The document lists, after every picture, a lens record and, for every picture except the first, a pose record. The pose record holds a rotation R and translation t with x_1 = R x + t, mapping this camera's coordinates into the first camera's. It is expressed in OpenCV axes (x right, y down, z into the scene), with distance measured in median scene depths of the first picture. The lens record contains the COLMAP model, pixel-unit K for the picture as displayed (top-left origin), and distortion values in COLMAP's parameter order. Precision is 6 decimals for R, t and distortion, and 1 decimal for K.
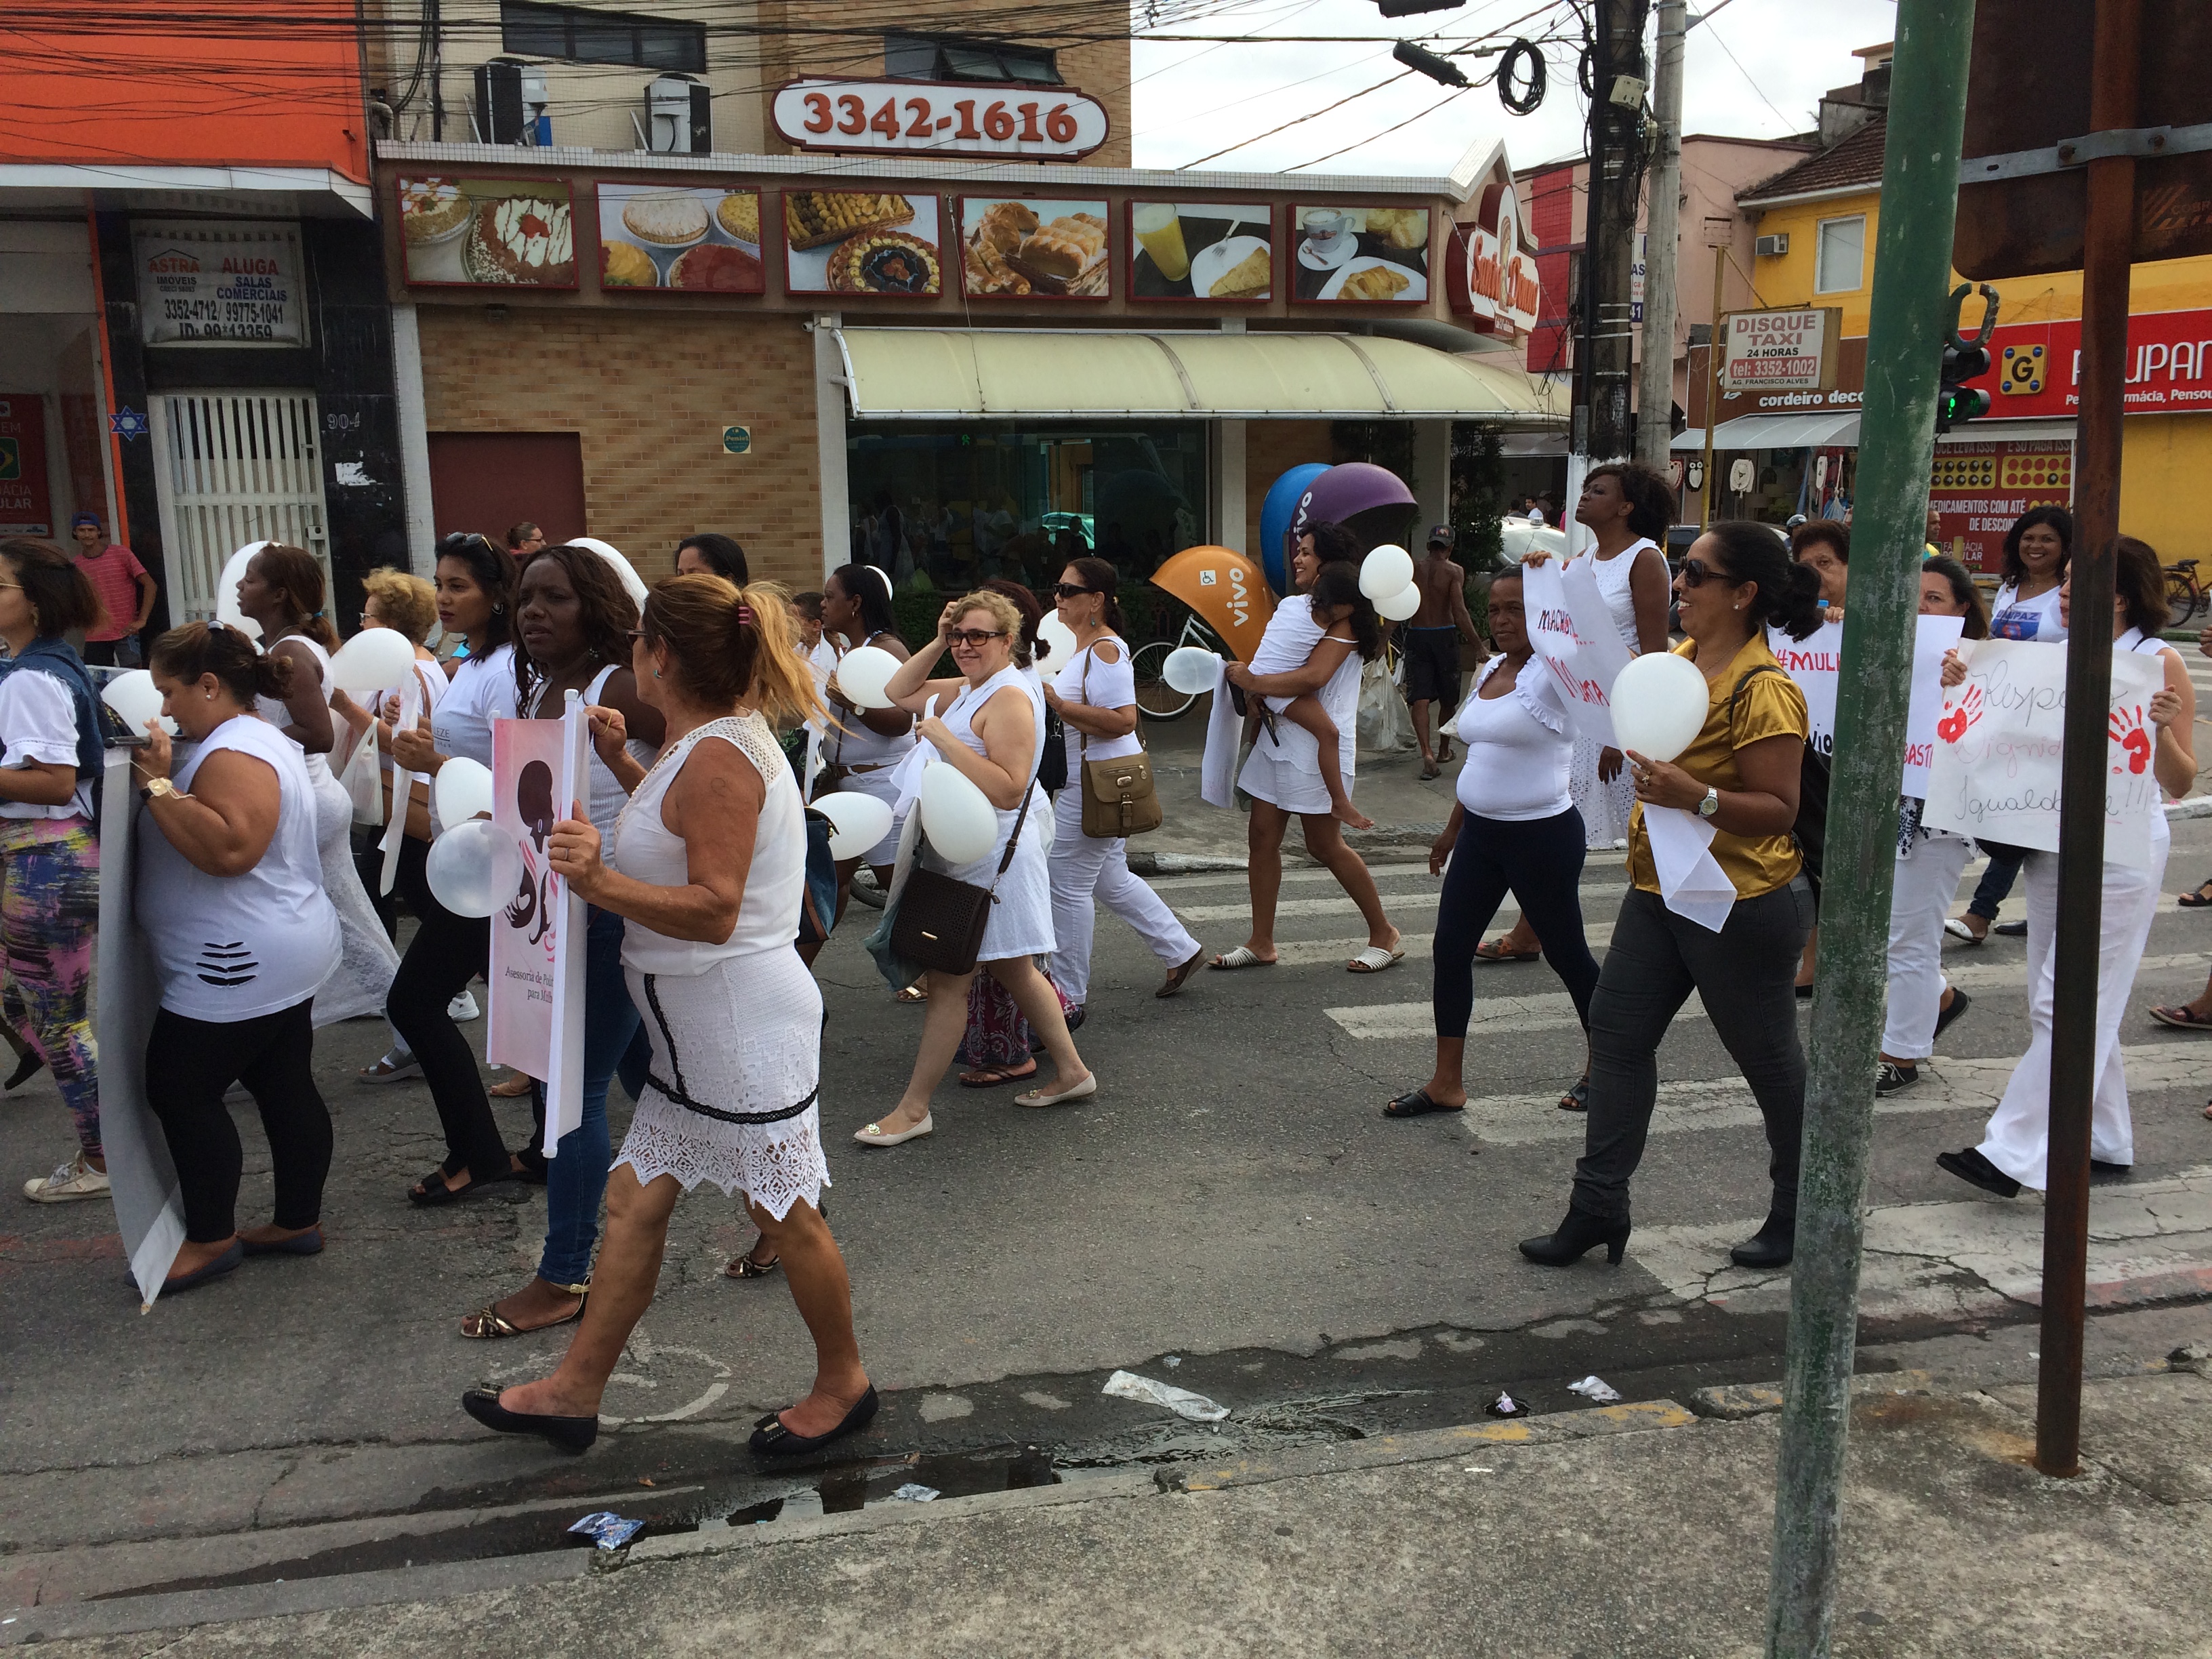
lens RADIAL K [[1883.6, 0, 1105.5], [0, 1883.6, 827.1], [0, 0, 1]] dist [0.077017, -0.109885]
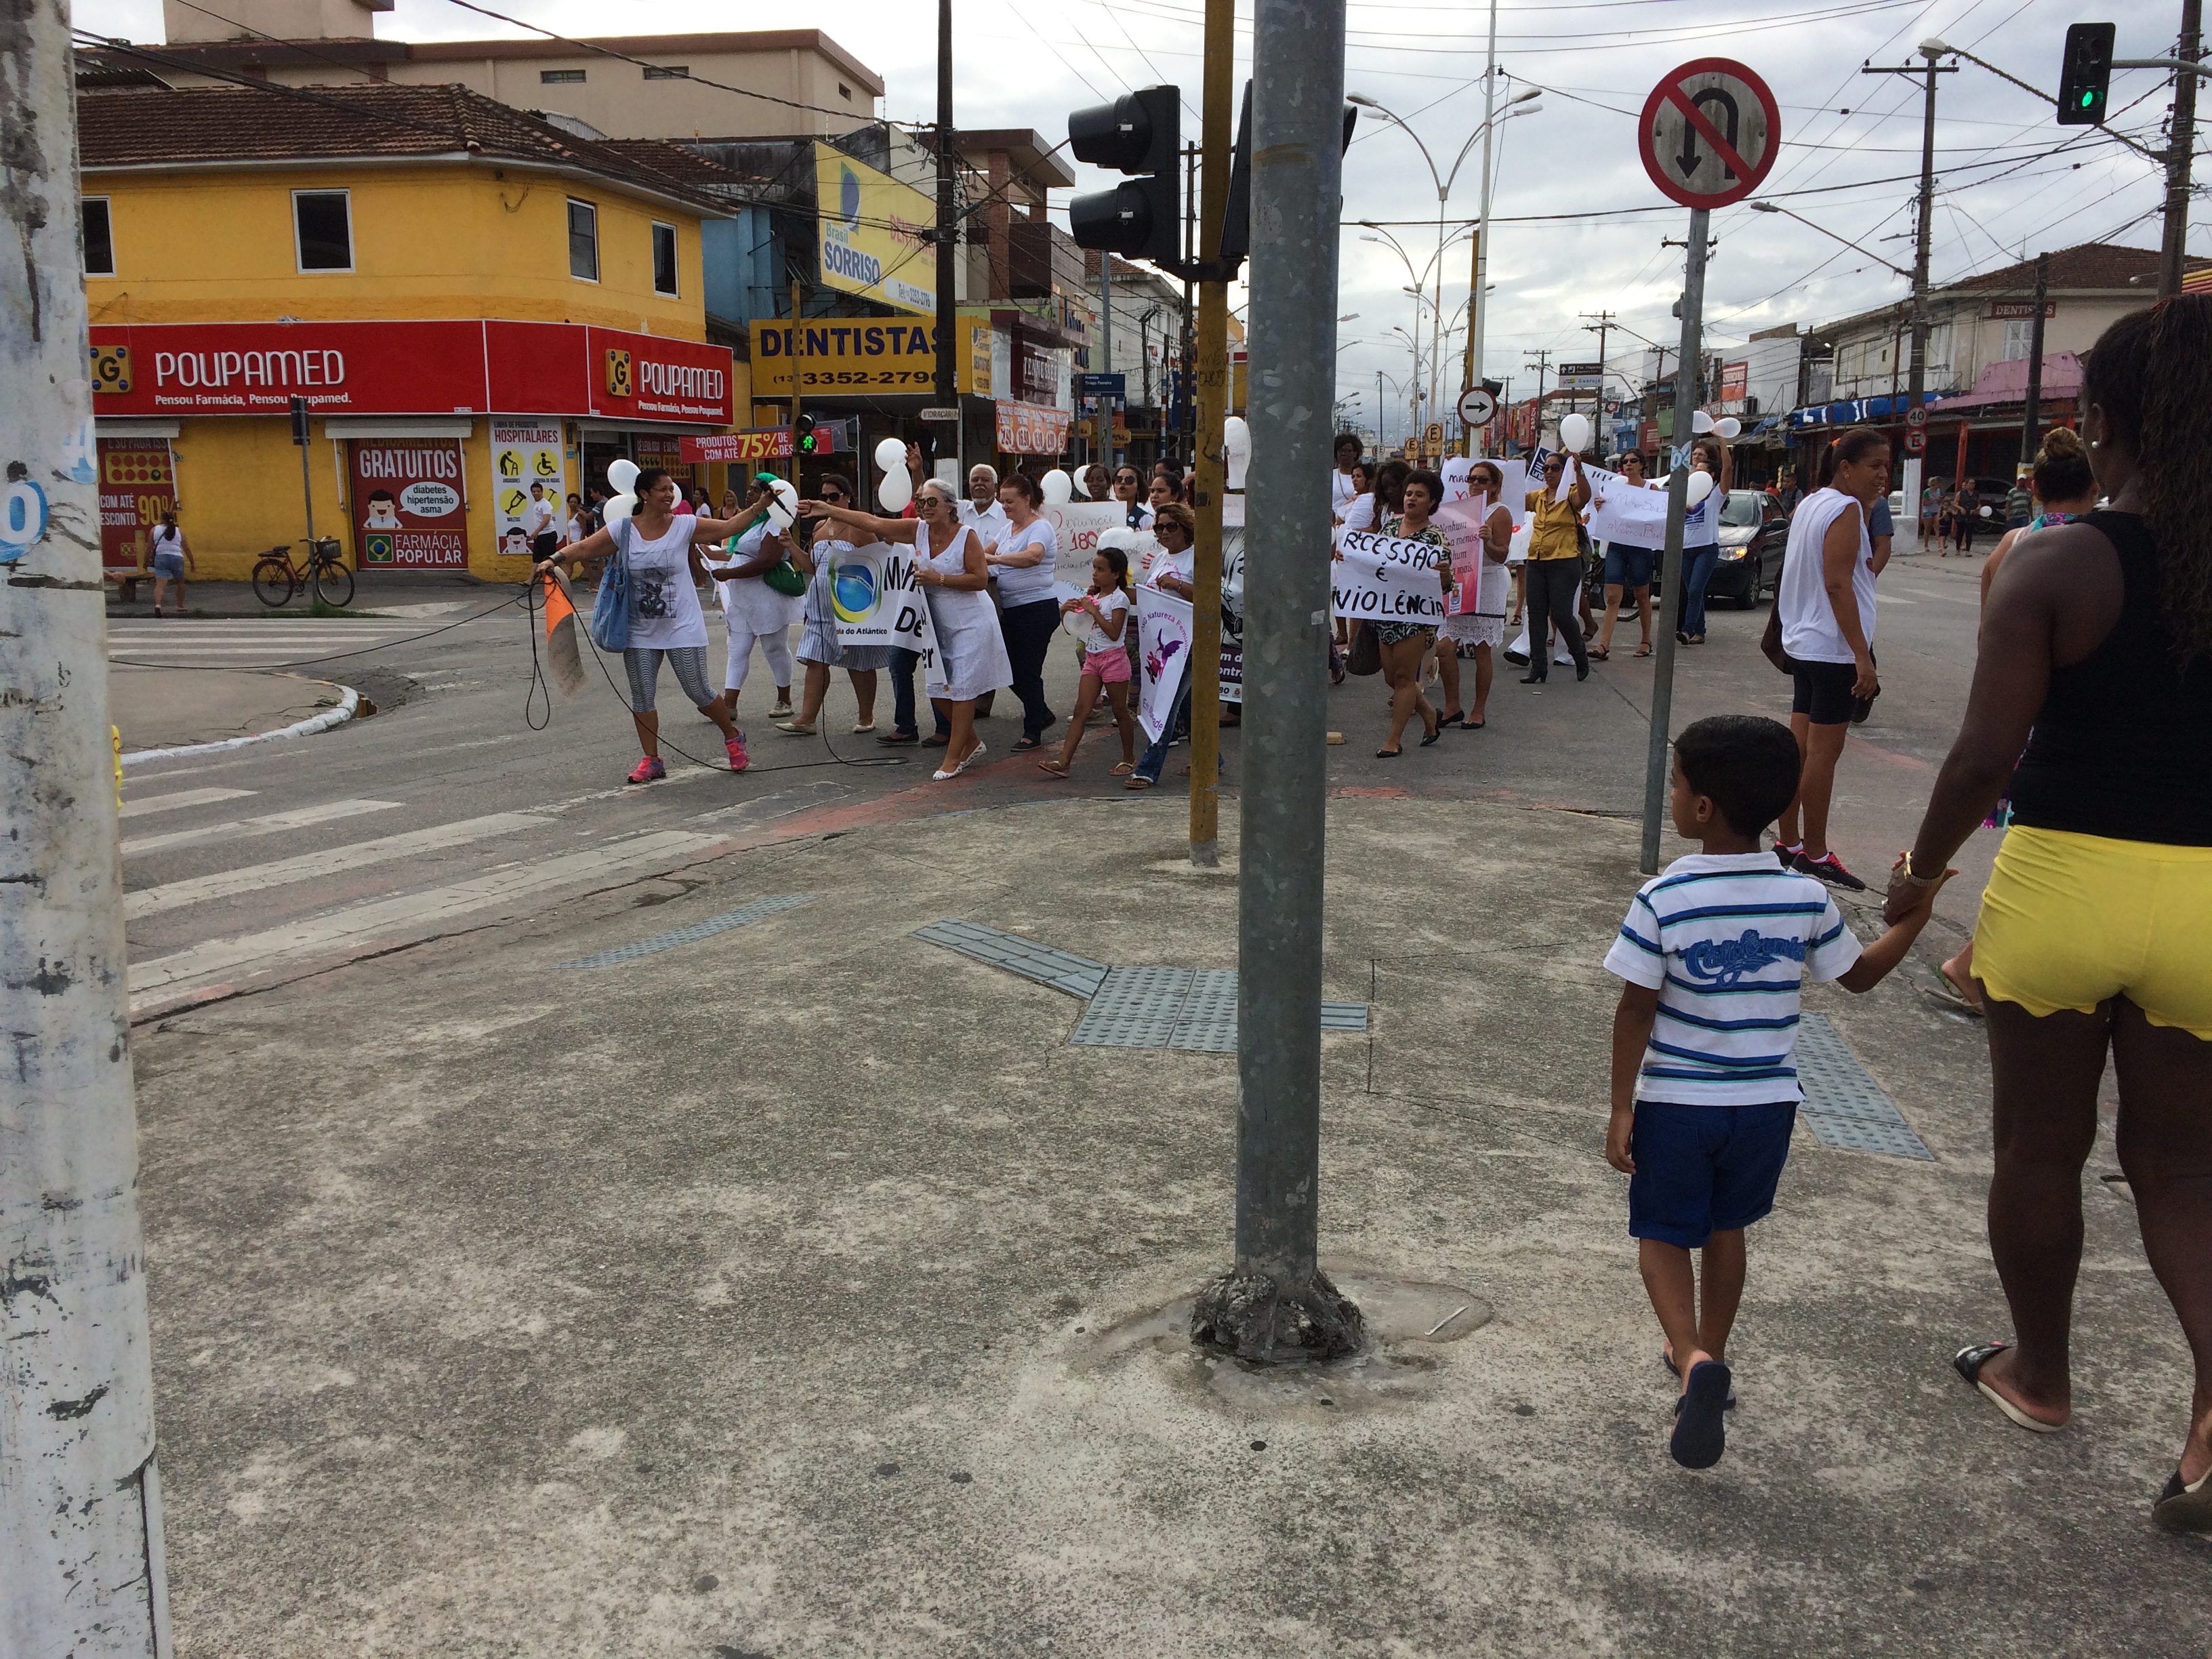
lens RADIAL K [[1891.8, 0, 1079.5], [0, 1891.8, 804.9], [0, 0, 1]] dist [0.082623, -0.119531]
pose [[0.634304, -0.125153, 0.762886, -0.021971], [0.136393, 0.989446, 0.048917, 0.034121], [-0.760957, 0.073024, 0.644680, -0.124185]]
